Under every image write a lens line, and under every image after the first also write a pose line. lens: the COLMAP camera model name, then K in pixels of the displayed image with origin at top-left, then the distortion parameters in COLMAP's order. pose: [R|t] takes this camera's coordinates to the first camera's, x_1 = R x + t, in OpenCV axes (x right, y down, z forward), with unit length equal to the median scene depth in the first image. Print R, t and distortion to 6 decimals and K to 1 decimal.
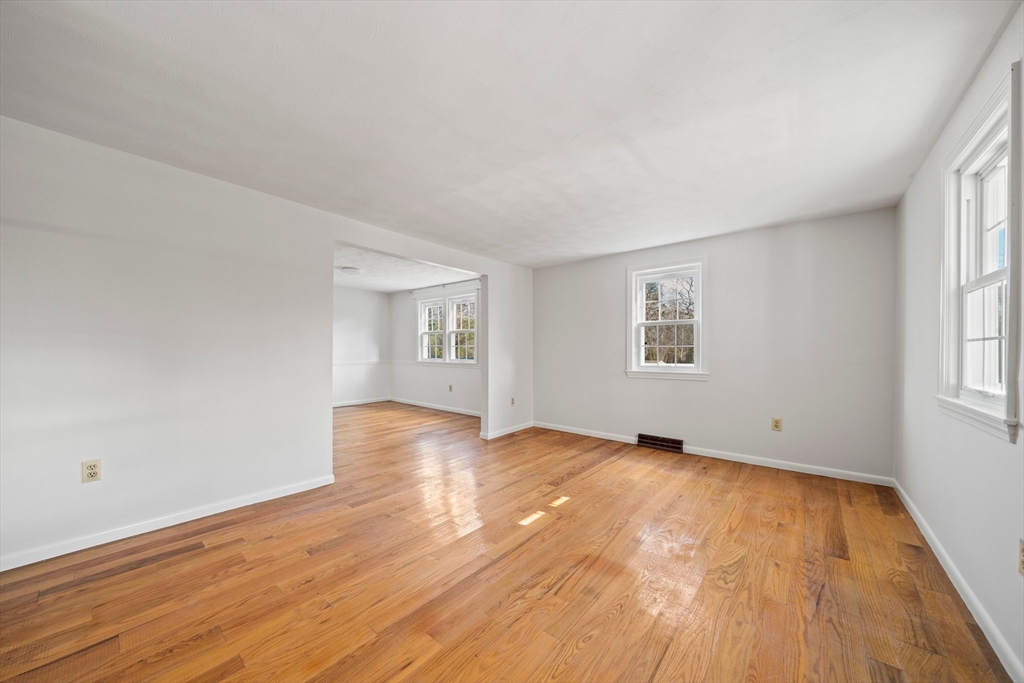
lens RADIAL K [[354.6, 0, 512.2], [0, 354.6, 350.6], [0, 0, 1]] dist [0.000297, 0.000016]
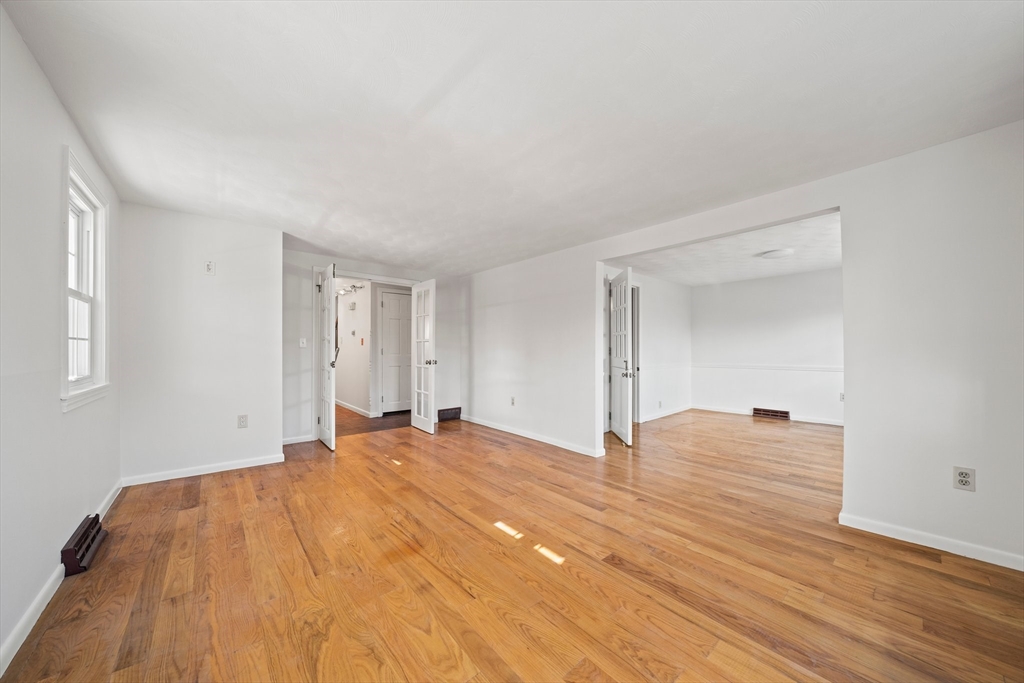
lens RADIAL K [[352.3, 0, 513.4], [0, 352.3, 351.7], [0, 0, 1]] dist [-0.006426, 0.000126]
pose [[-0.158017, 0.000002, -0.987436, 0.955475], [-0.003147, 0.999995, 0.000505, 0.004454], [0.987431, 0.003187, -0.158016, 1.145452]]
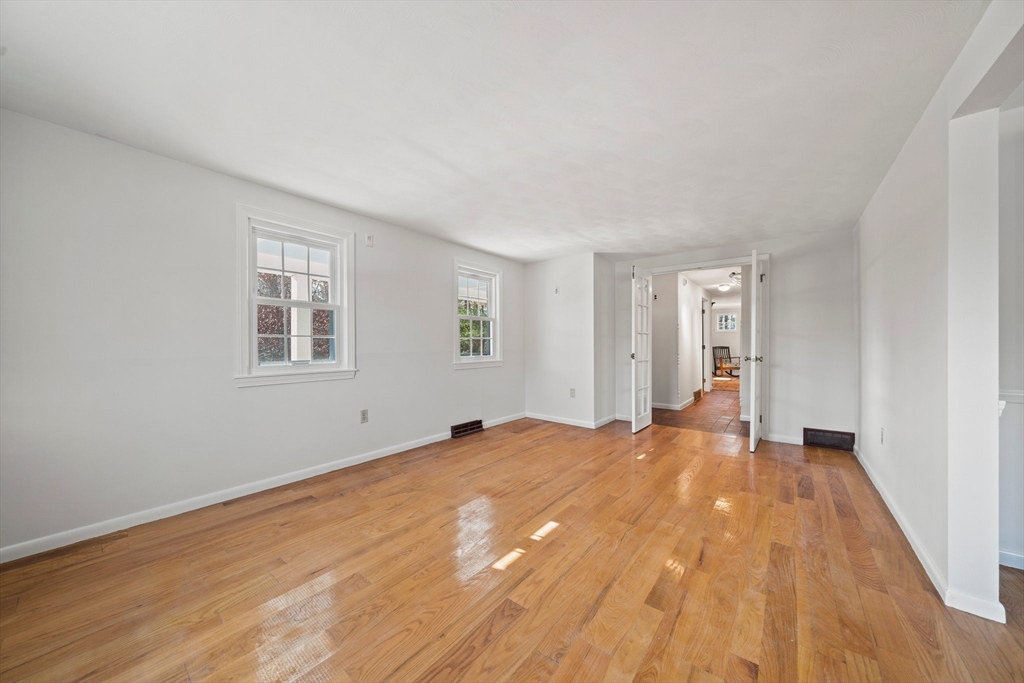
lens RADIAL K [[351.6, 0, 516.0], [0, 351.6, 344.8], [0, 0, 1]] dist [-0.002470, -0.000142]
pose [[-0.999408, -0.001744, -0.034356, 0.158669], [-0.001881, 0.999990, 0.003953, 0.002382], [0.034349, 0.004015, -0.999402, 1.857858]]
